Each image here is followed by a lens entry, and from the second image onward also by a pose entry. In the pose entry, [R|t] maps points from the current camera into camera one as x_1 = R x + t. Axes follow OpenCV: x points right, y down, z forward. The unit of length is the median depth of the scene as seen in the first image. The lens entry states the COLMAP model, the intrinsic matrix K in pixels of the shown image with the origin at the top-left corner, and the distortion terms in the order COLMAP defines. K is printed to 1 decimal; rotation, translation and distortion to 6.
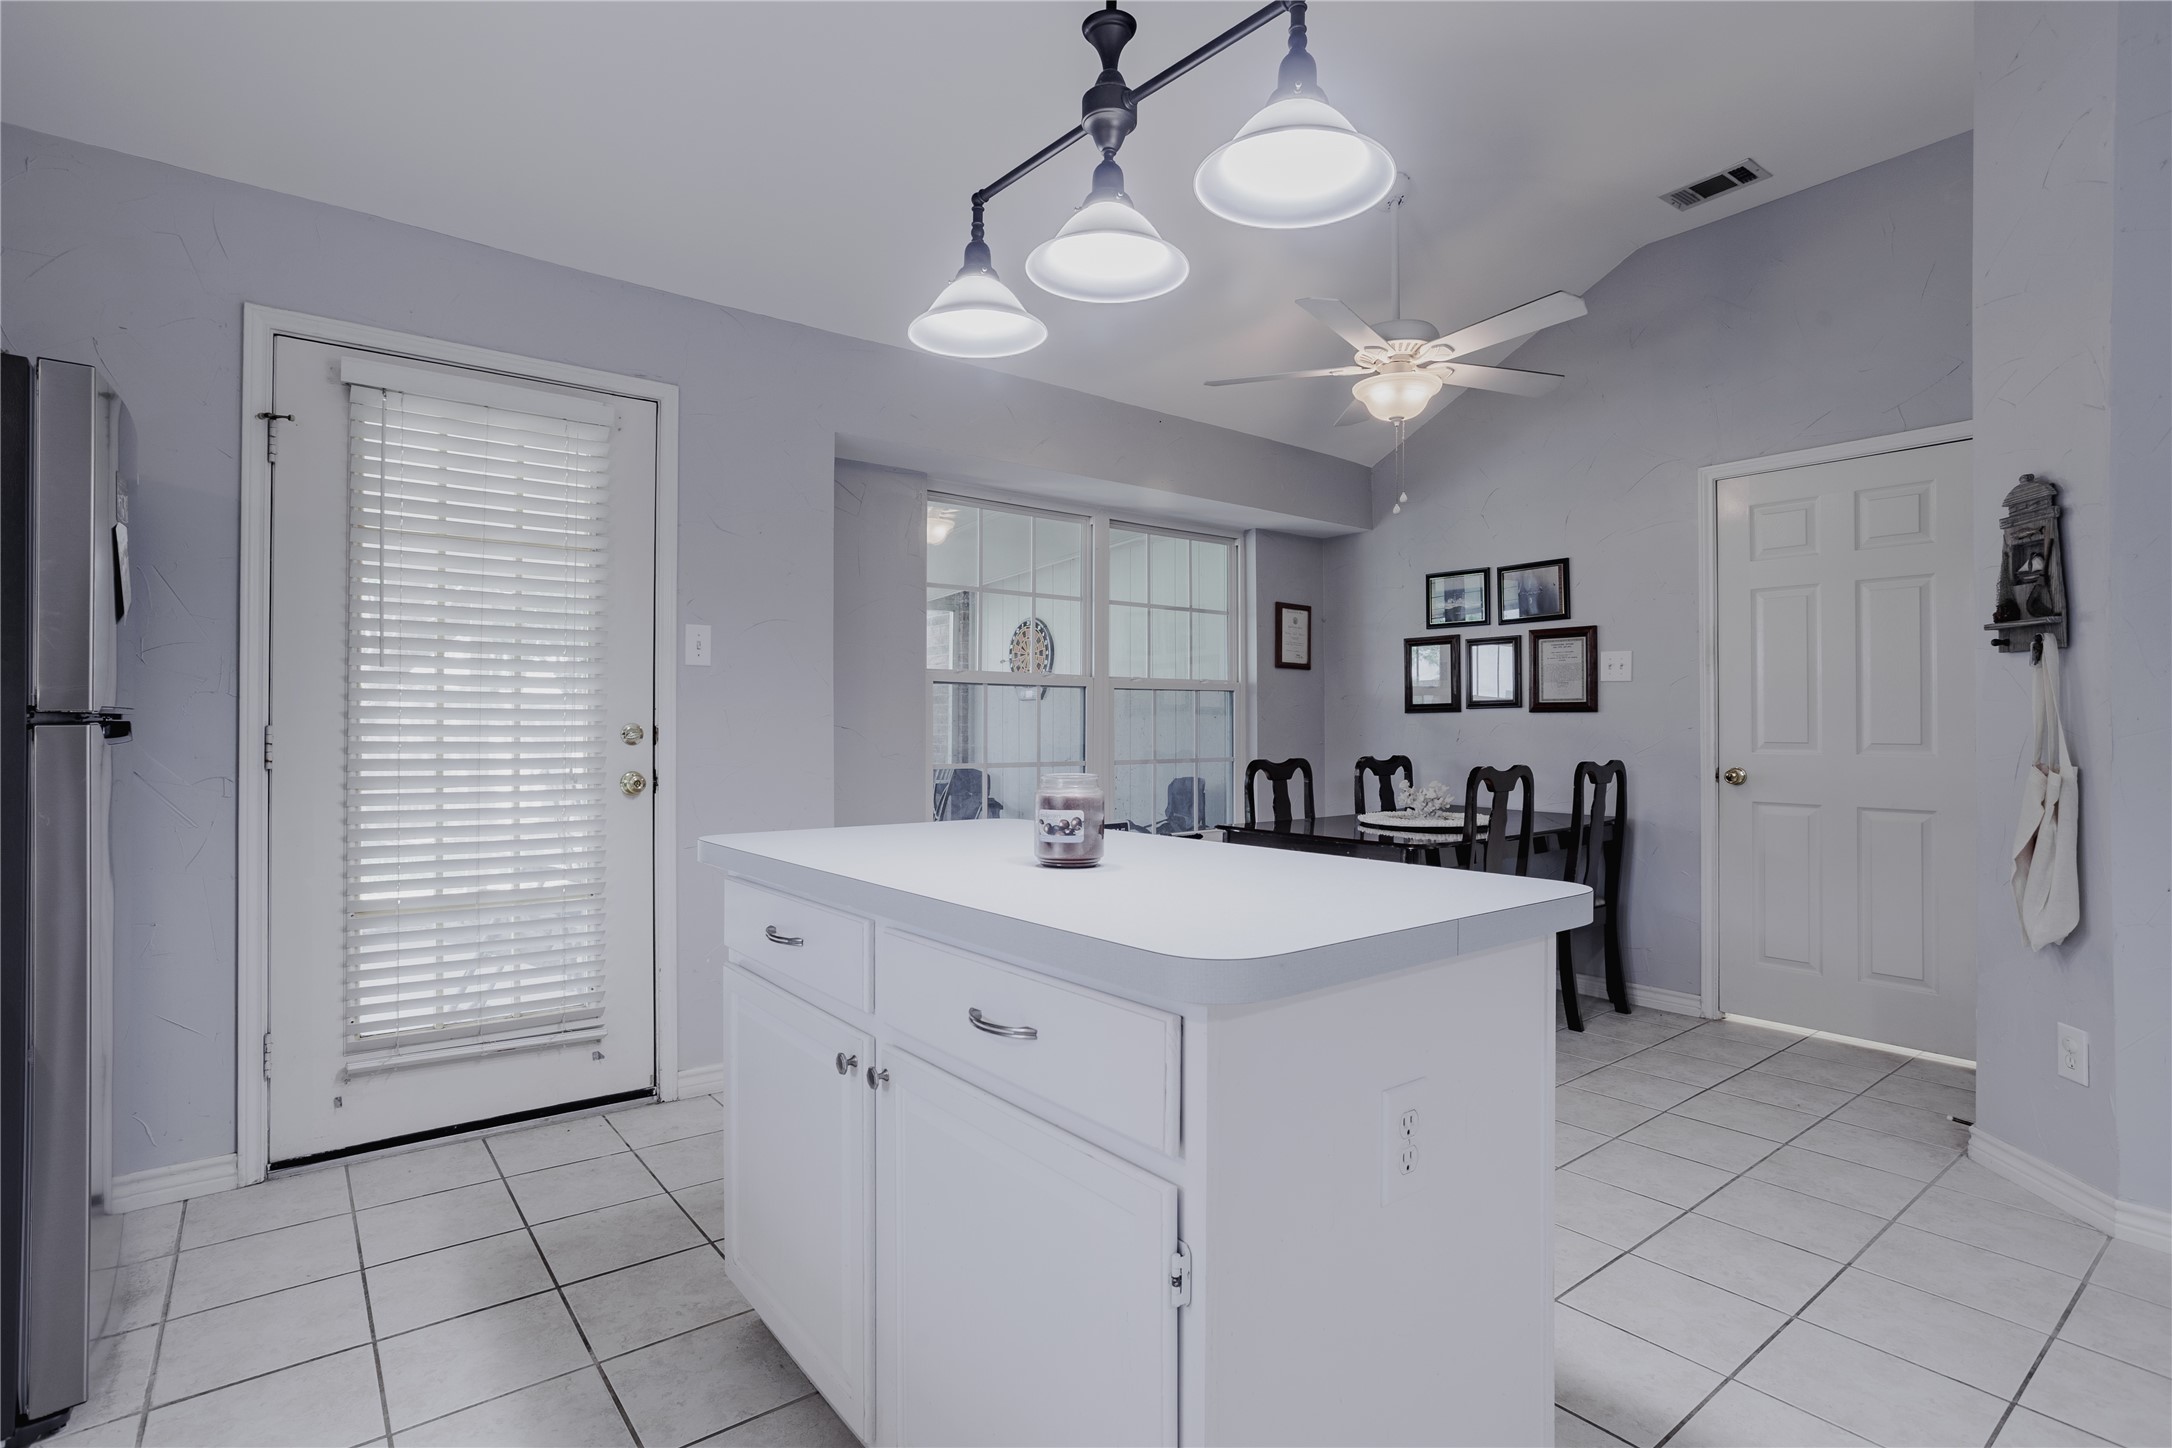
lens RADIAL K [[1043.1, 0, 1093.4], [0, 1043.1, 715.7], [0, 0, 1]] dist [-0.021322, 0.000595]
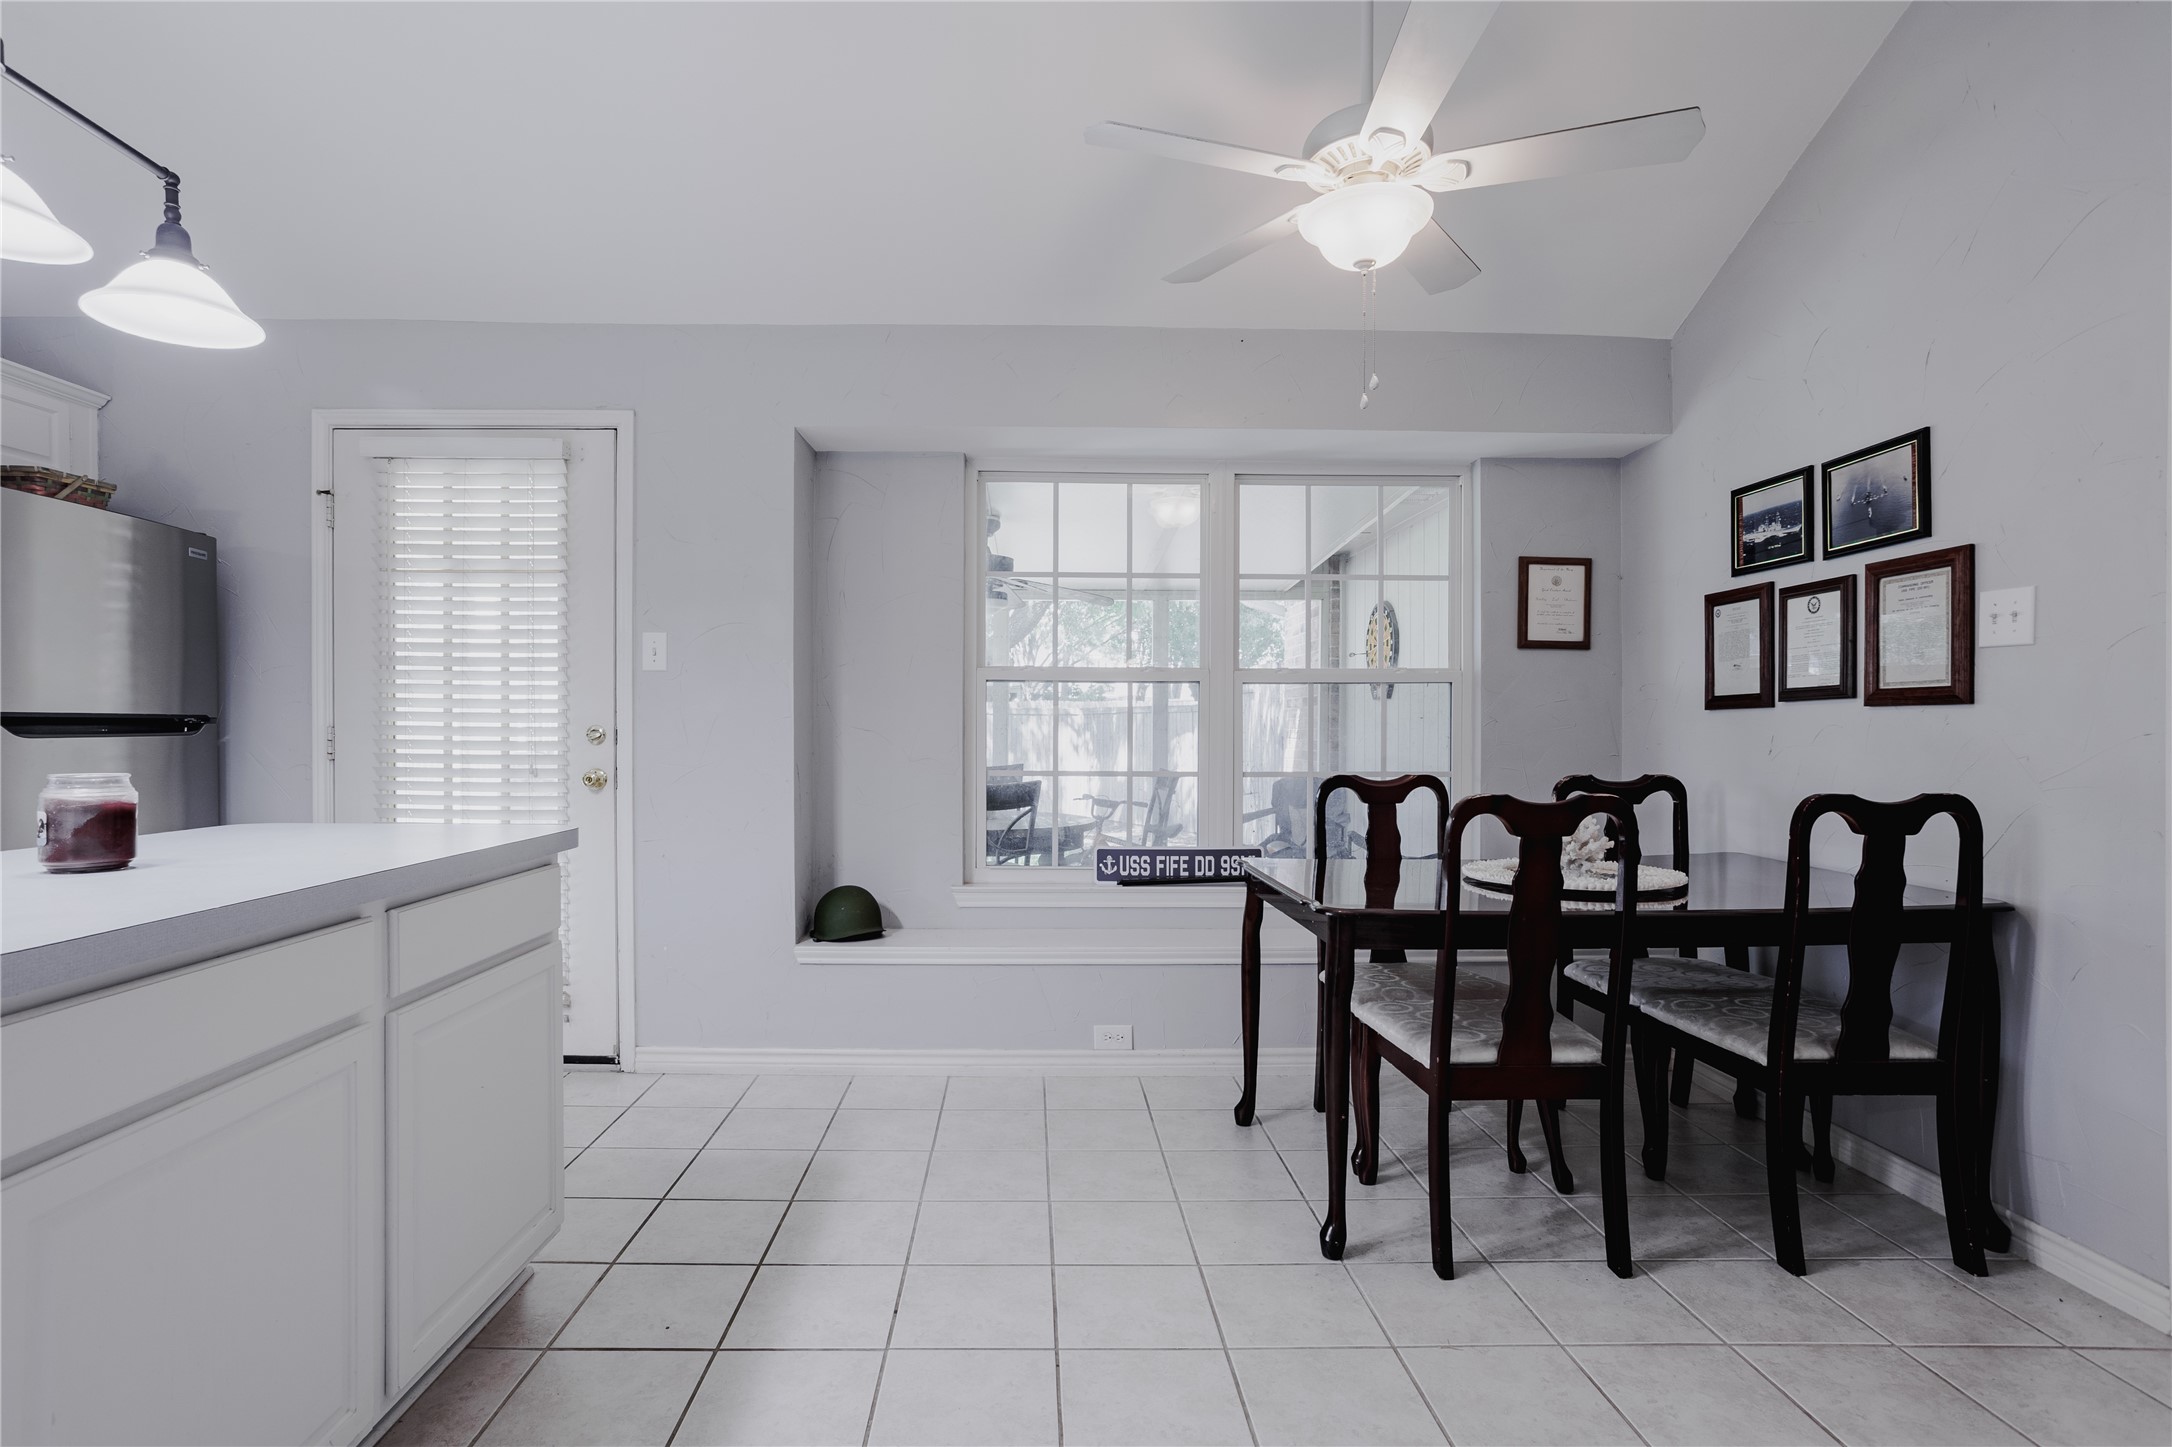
lens RADIAL K [[1069.5, 0, 1058.4], [0, 1069.5, 736.4], [0, 0, 1]] dist [-0.045923, 0.027932]
pose [[0.797286, 0.004758, -0.603584, 0.411314], [0.003178, 0.999922, 0.012080, 0.004908], [0.603594, -0.011549, 0.797208, 0.259763]]
